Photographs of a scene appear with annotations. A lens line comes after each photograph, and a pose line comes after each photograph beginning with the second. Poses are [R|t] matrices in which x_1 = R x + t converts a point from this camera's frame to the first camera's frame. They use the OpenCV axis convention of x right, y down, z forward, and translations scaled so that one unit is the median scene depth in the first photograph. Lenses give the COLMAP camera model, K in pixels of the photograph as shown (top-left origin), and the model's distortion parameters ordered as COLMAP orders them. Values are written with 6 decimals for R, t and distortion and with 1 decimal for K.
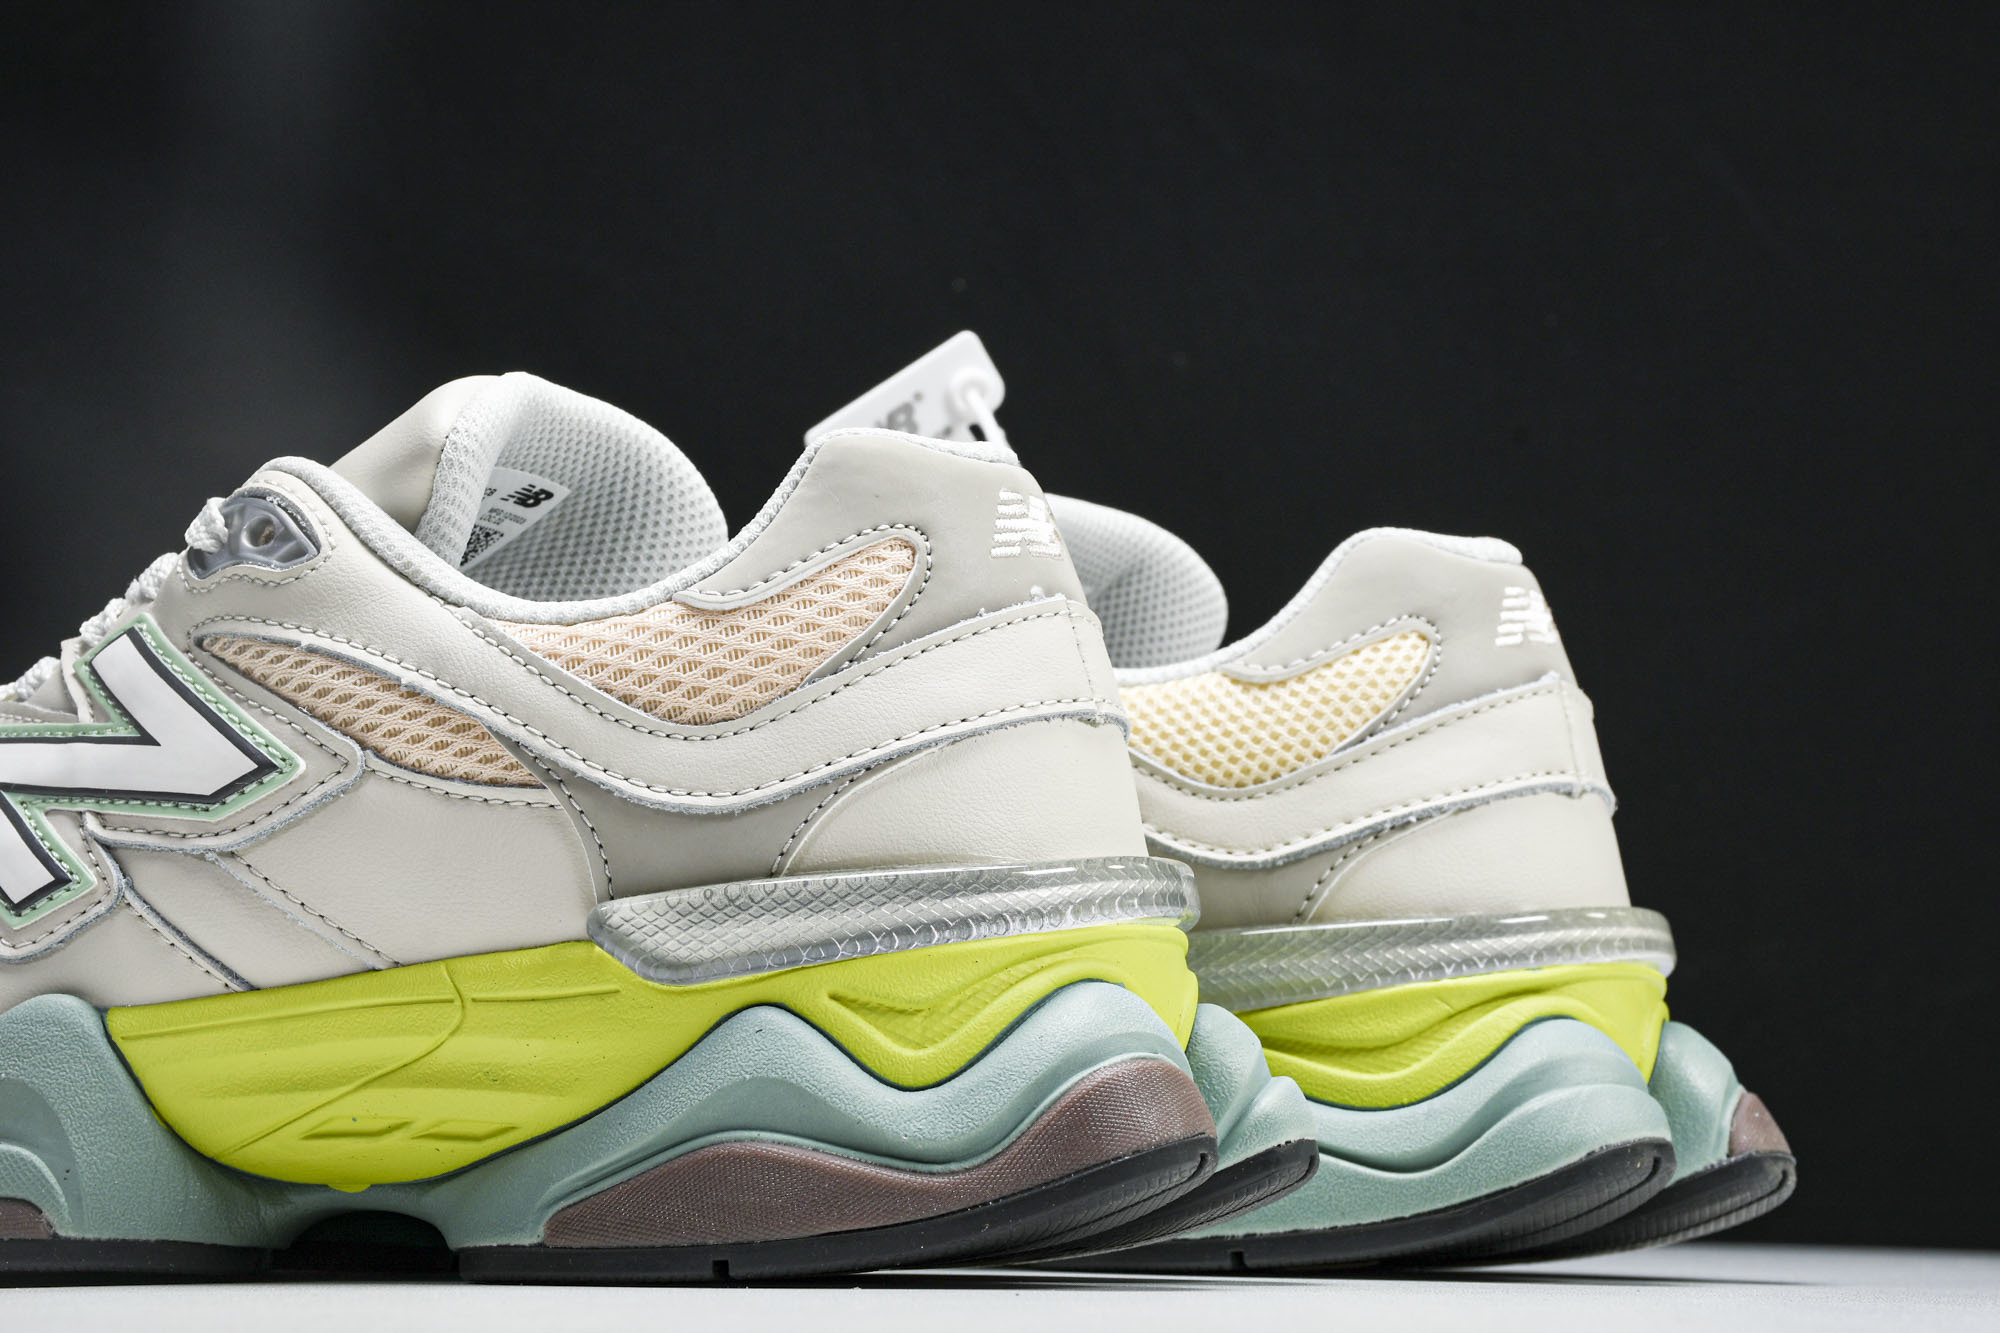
lens RADIAL K [[4310.2, 0, 996.3], [0, 4310.2, 675.3], [0, 0, 1]] dist [0.386288, 0.000000]
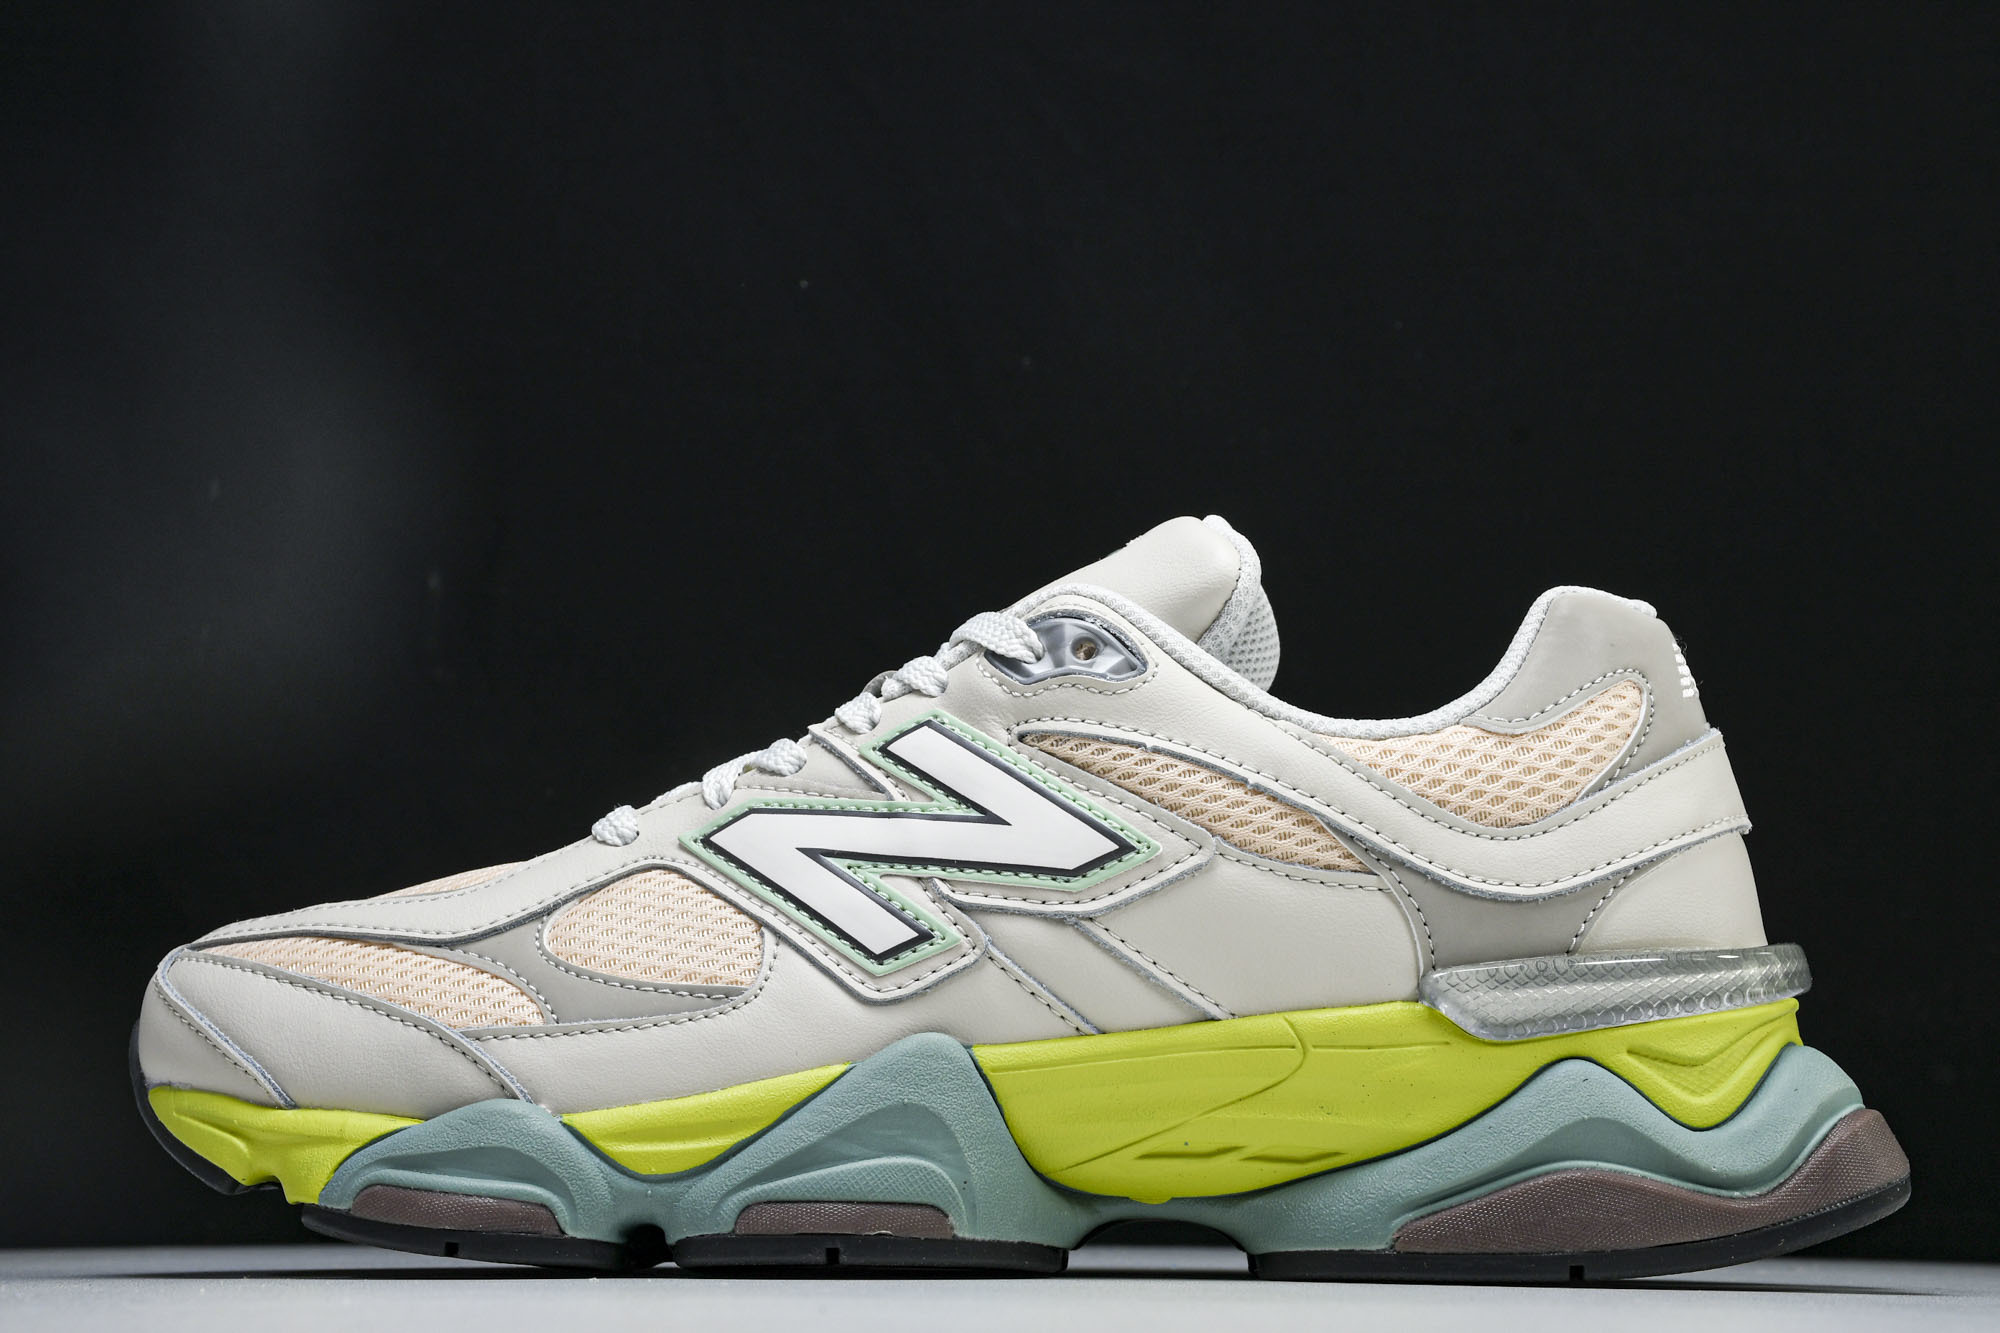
lens RADIAL K [[4310.2, 0, 1014.6], [0, 4310.2, 671.3], [0, 0, 1]] dist [0.386288, 0.000000]
pose [[0.932443, 0.043097, 0.358737, -0.630024], [-0.043198, 0.999037, -0.007737, -0.016977], [-0.358725, -0.008282, 0.933407, -0.096777]]
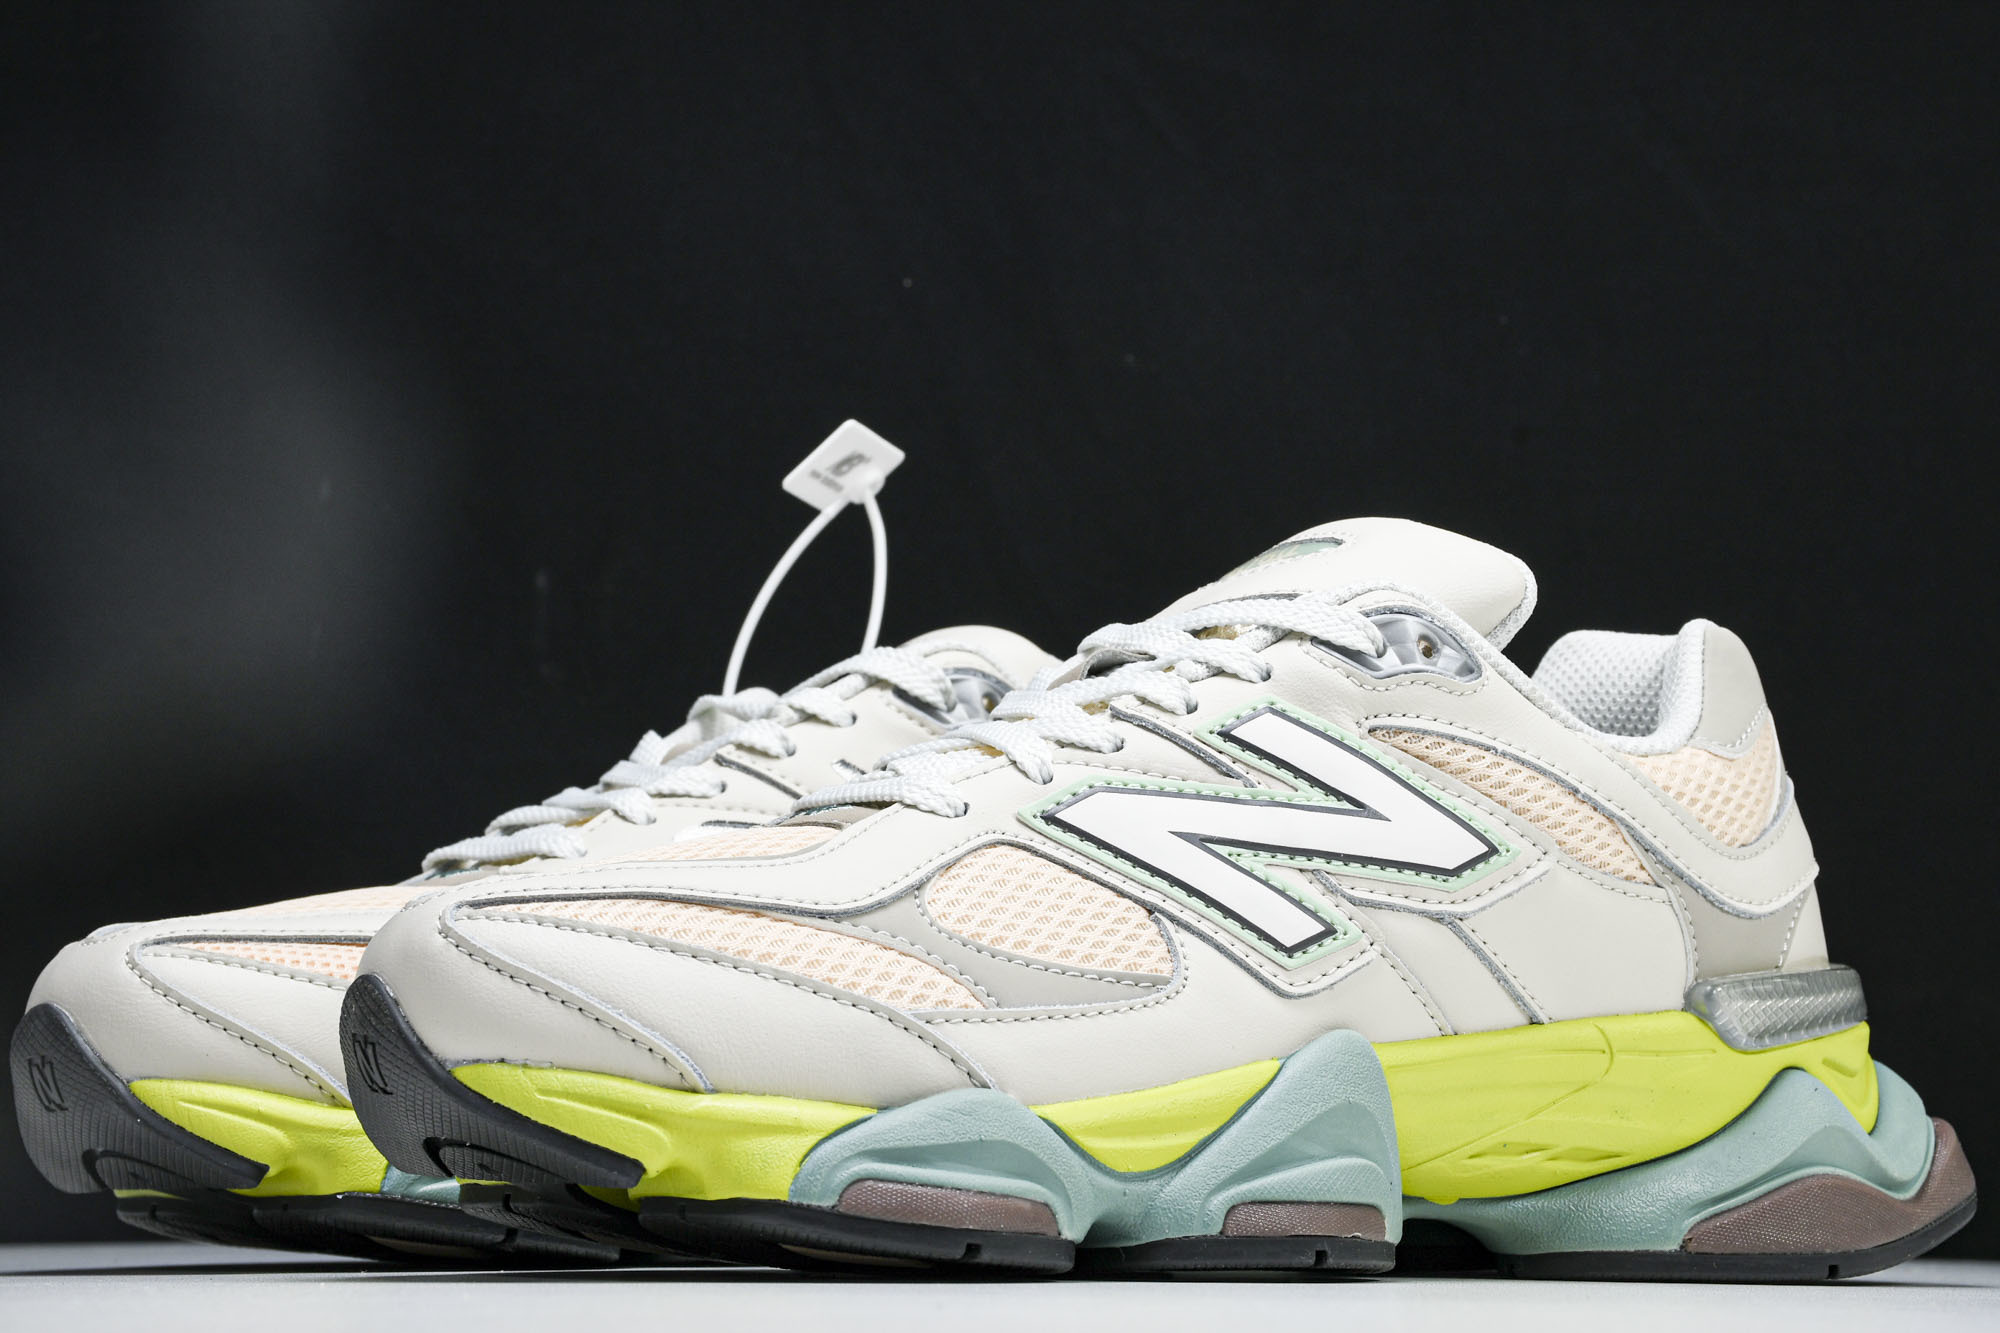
lens RADIAL K [[4310.2, 0, 982.8], [0, 4310.2, 650.9], [0, 0, 1]] dist [0.386288, 0.000000]
pose [[0.529884, 0.101983, 0.841916, -1.265965], [-0.103869, 0.993074, -0.054920, 0.047327], [-0.841686, -0.058347, 0.536806, 0.484723]]
